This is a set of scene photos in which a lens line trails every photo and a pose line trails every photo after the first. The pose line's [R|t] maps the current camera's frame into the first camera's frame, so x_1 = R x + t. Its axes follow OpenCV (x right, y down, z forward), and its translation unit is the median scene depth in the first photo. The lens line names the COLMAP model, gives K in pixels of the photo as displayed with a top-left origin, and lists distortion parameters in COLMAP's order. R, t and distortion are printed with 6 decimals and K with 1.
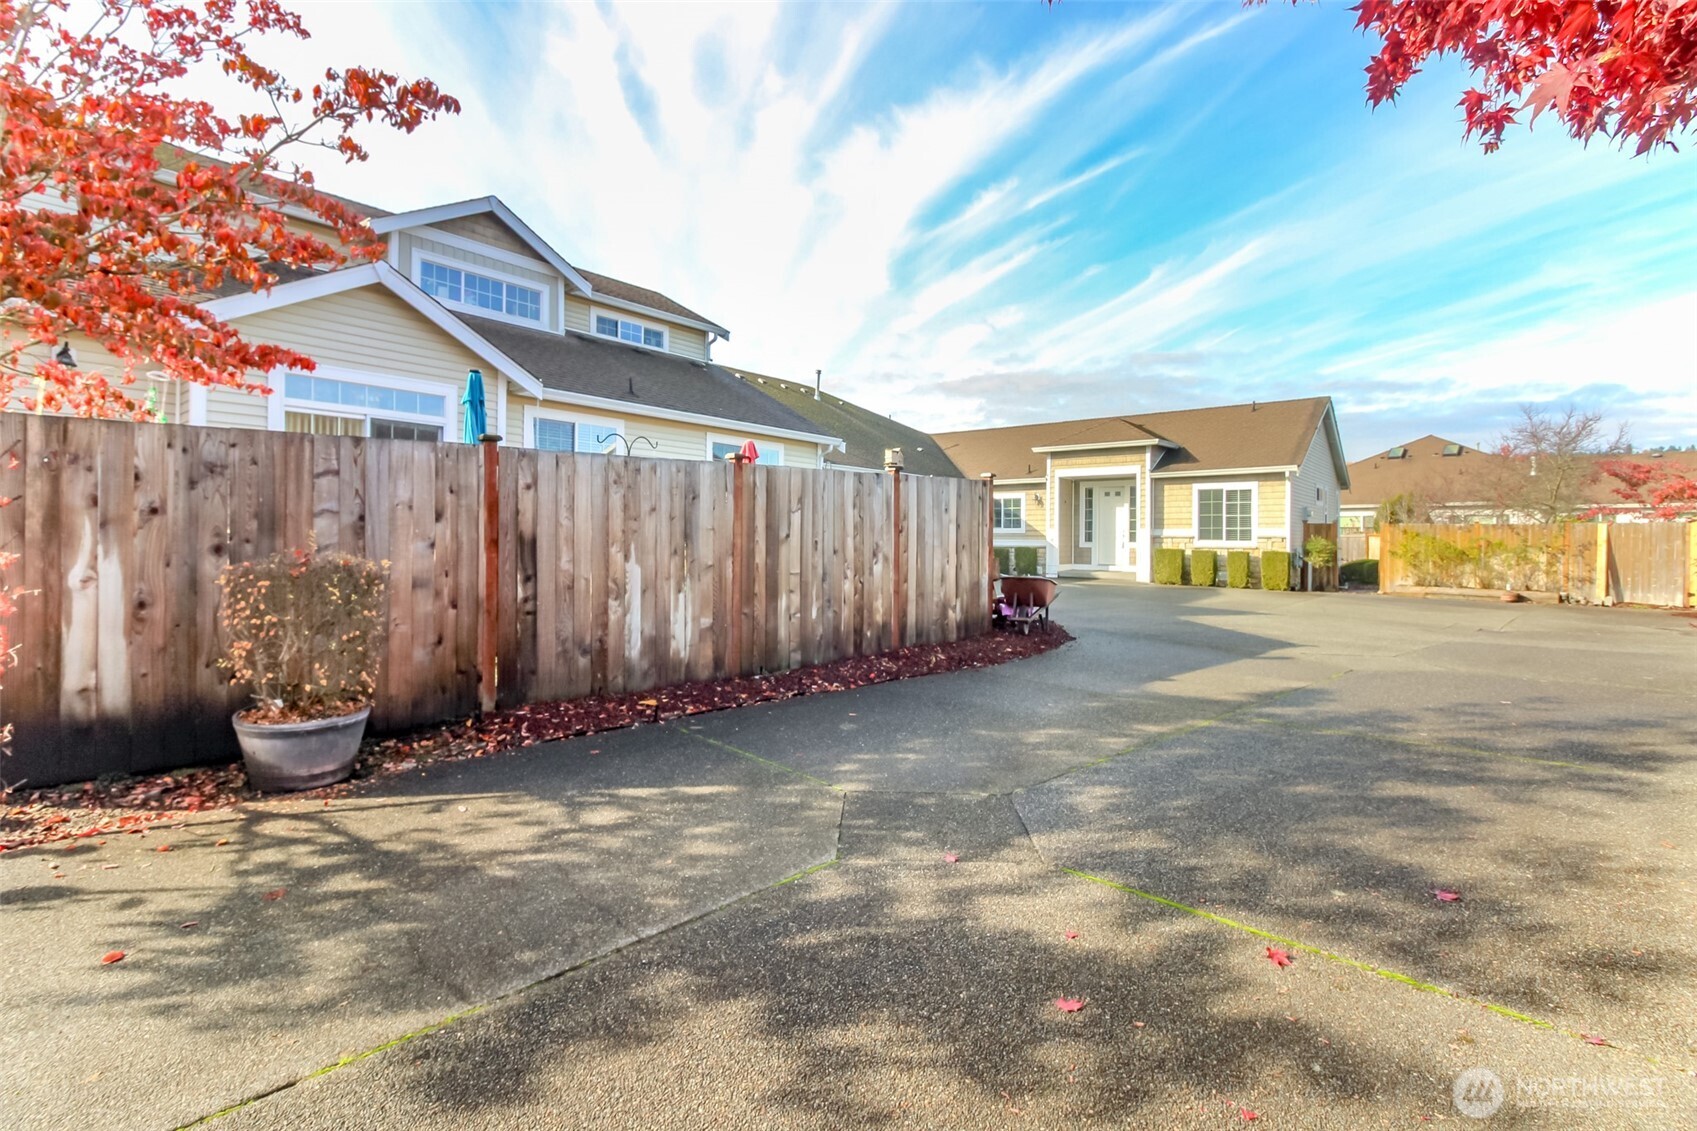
lens RADIAL K [[783.2, 0, 818.6], [0, 783.2, 546.7], [0, 0, 1]] dist [0.007704, -0.008288]
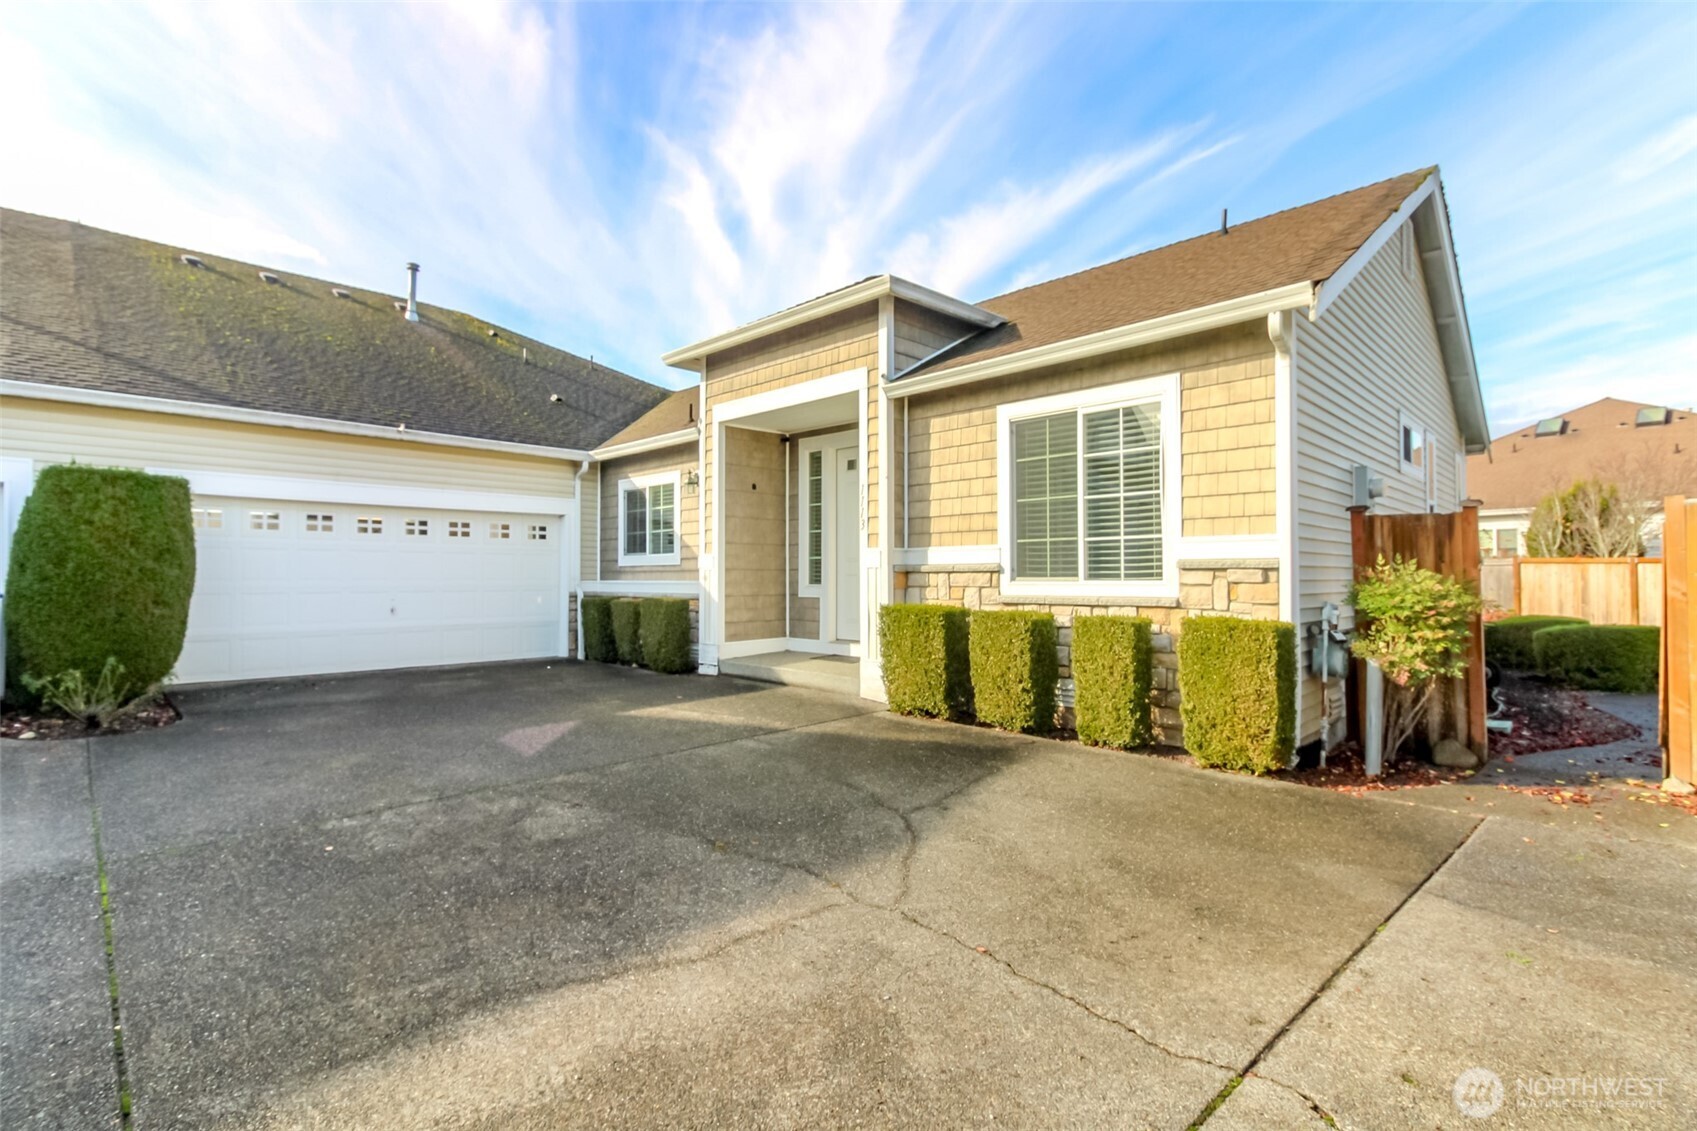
lens RADIAL K [[783.2, 0, 824.3], [0, 783.2, 575.8], [0, 0, 1]] dist [0.007704, -0.008288]
pose [[0.996509, -0.011526, -0.082682, 0.434762], [0.010608, 0.999877, -0.011533, -0.006630], [0.082805, 0.010616, 0.996509, 0.675316]]
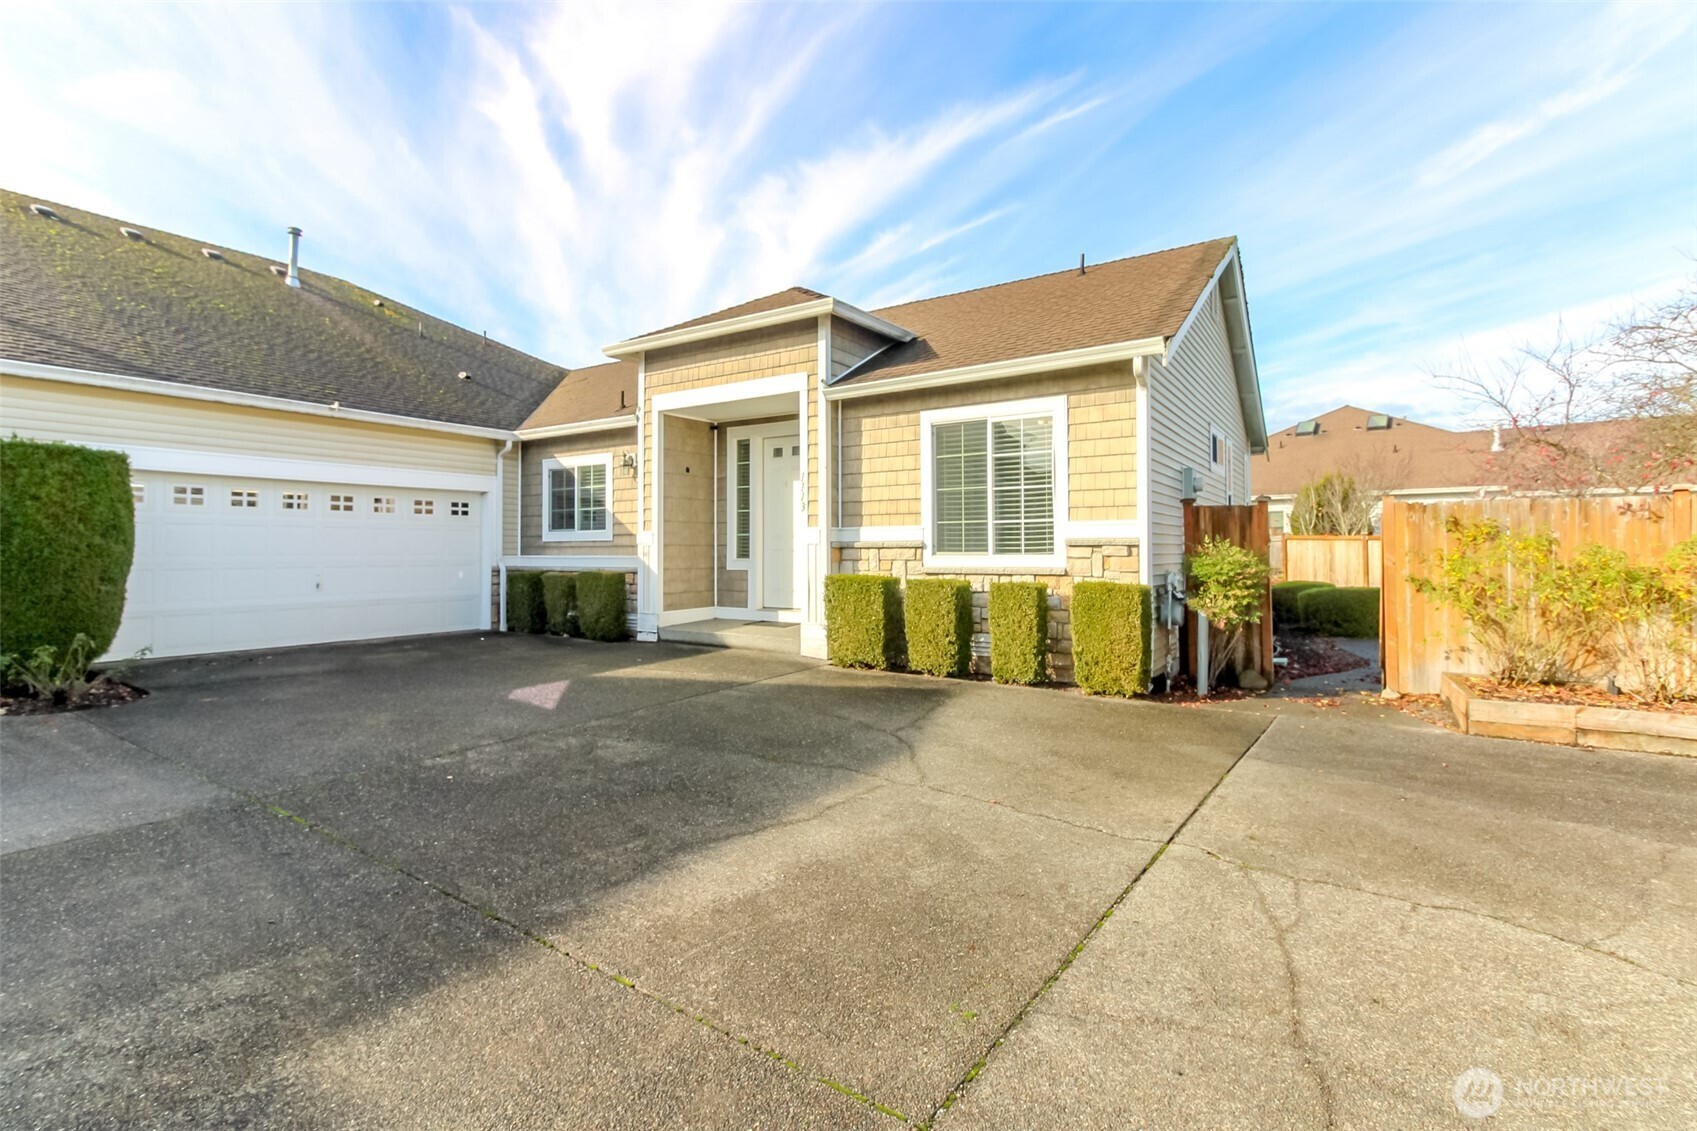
lens RADIAL K [[783.2, 0, 822.7], [0, 783.2, 548.6], [0, 0, 1]] dist [0.007704, -0.008288]
pose [[0.993450, -0.012278, 0.113607, 0.384895], [0.013638, 0.999844, -0.011207, -0.007020], [-0.113452, 0.012683, 0.993463, 0.617053]]
